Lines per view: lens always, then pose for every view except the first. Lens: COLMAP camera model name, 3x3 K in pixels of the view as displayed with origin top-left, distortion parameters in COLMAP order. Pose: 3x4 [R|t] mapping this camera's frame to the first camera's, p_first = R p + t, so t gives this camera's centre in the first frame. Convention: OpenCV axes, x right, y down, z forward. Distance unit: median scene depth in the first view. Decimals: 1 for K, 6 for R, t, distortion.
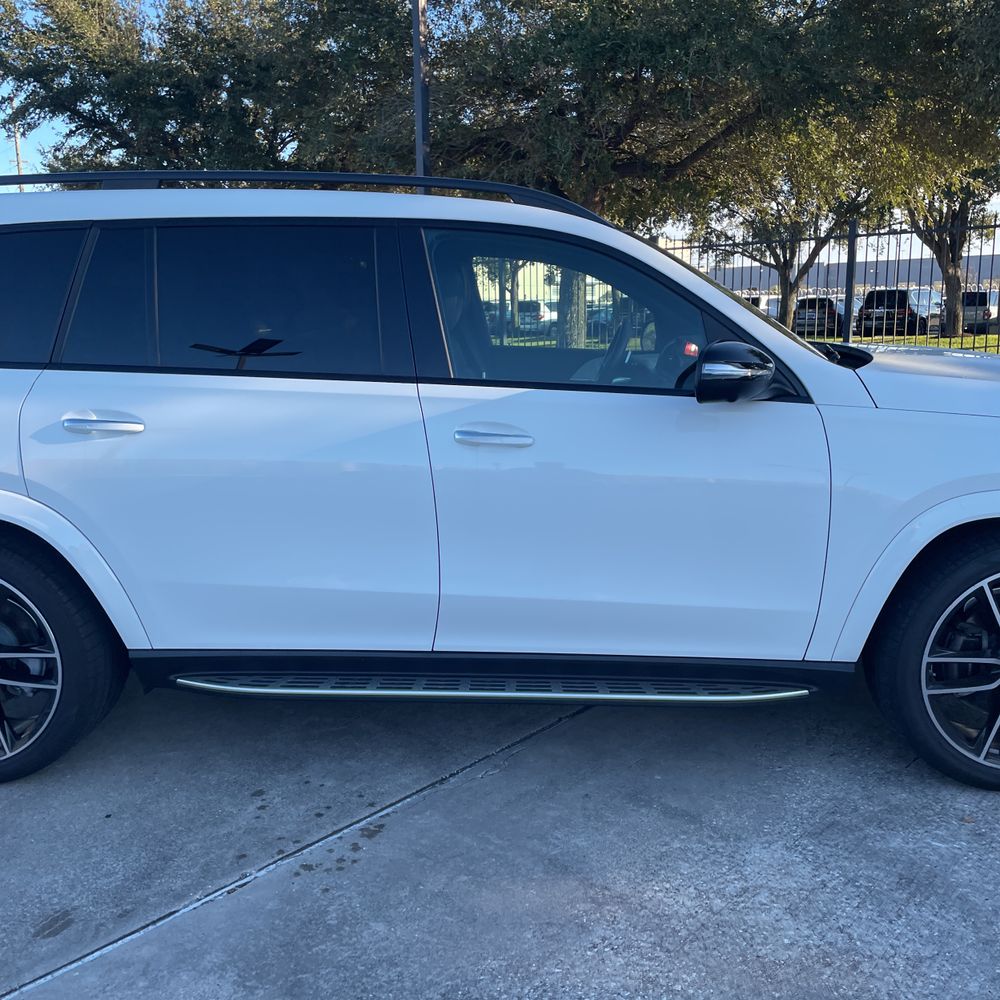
lens RADIAL K [[1012.1, 0, 508.1], [0, 1012.1, 516.4], [0, 0, 1]] dist [0.026188, 0.000000]
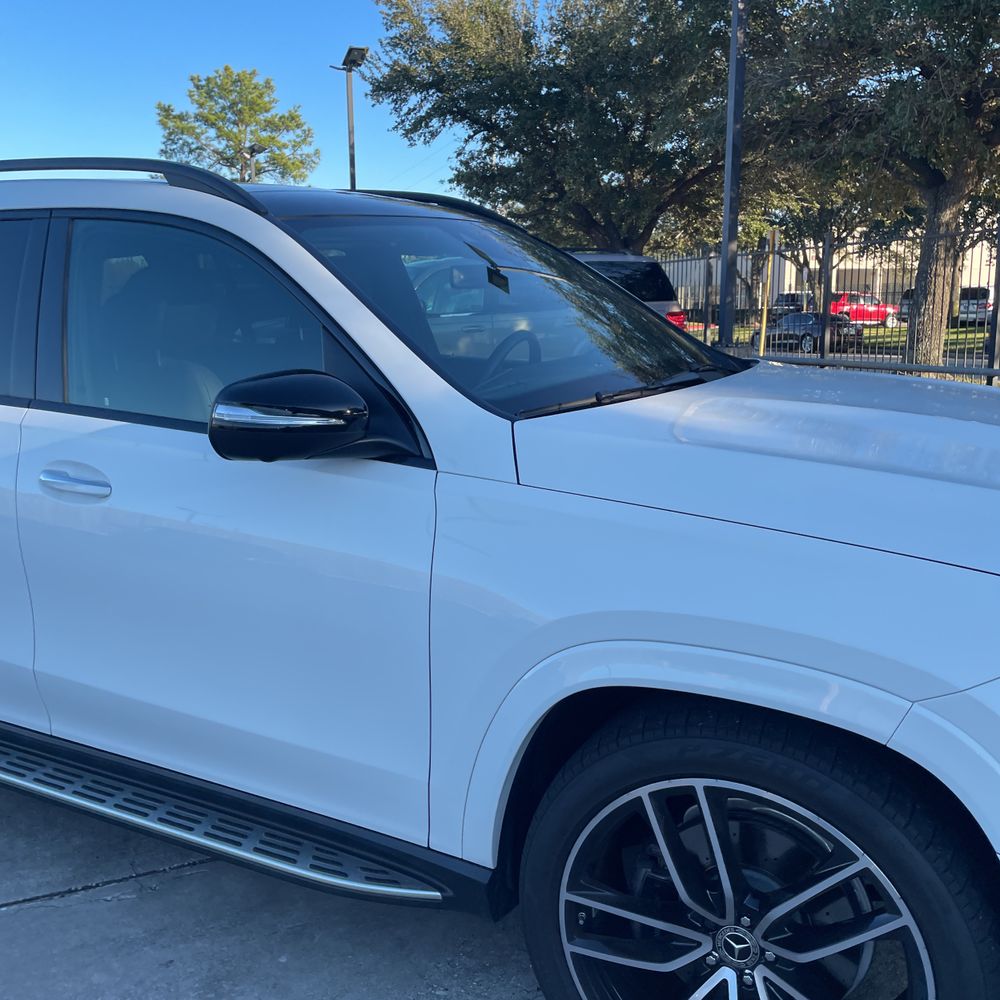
lens RADIAL K [[1012.1, 0, 507.5], [0, 1012.1, 494.1], [0, 0, 1]] dist [0.026188, 0.000000]
pose [[0.904713, 0.078420, -0.418741, 0.580015], [-0.082432, 0.996560, 0.008533, -0.097148], [0.417970, 0.026797, 0.908065, 0.394205]]
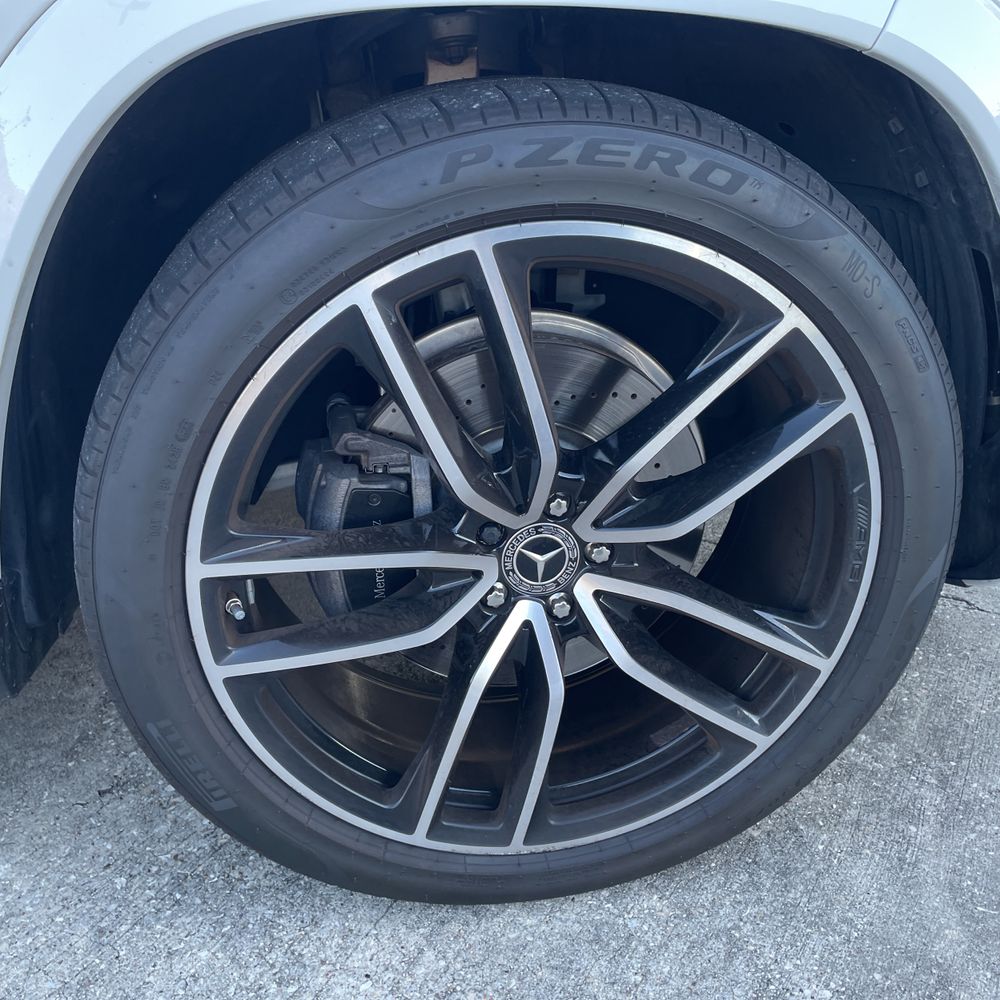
lens RADIAL K [[1012.1, 0, 488.5], [0, 1012.1, 490.0], [0, 0, 1]] dist [0.026188, 0.000000]
pose [[0.979889, -0.063940, 0.189024, 0.411494], [0.024469, 0.978626, 0.204187, 0.057631], [-0.198040, -0.195456, 0.960509, 0.667644]]
